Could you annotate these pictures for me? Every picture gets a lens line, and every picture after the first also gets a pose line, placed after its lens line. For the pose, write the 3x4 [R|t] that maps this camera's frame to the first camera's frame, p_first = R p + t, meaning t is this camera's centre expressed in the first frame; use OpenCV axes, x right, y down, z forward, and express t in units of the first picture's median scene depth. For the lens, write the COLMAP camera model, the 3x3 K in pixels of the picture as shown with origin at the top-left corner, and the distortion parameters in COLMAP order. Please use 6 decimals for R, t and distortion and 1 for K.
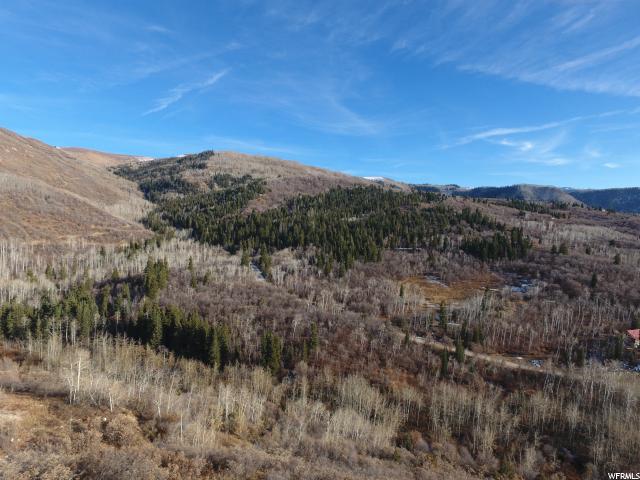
lens RADIAL K [[373.5, 0, 320.2], [0, 373.5, 255.5], [0, 0, 1]] dist [0.002316, 0.000336]
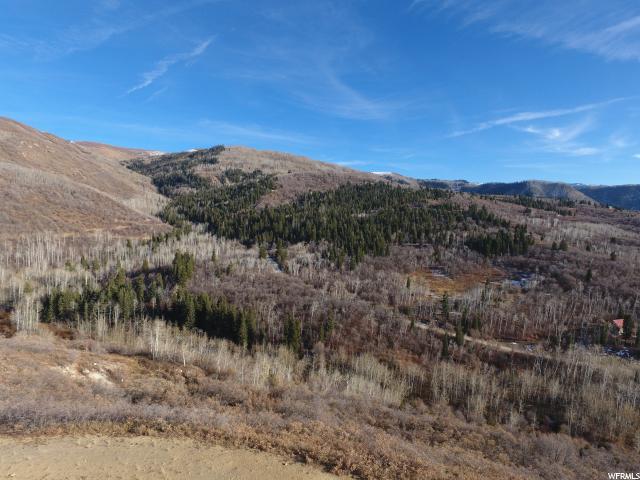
lens RADIAL K [[420.9, 0, 310.3], [0, 420.9, 251.2], [0, 0, 1]] dist [0.003306, 0.003749]
pose [[0.999763, 0.009538, -0.019554, -0.040434], [-0.009504, 0.999953, 0.001814, 0.002861], [0.019570, -0.001628, 0.999807, -0.211943]]
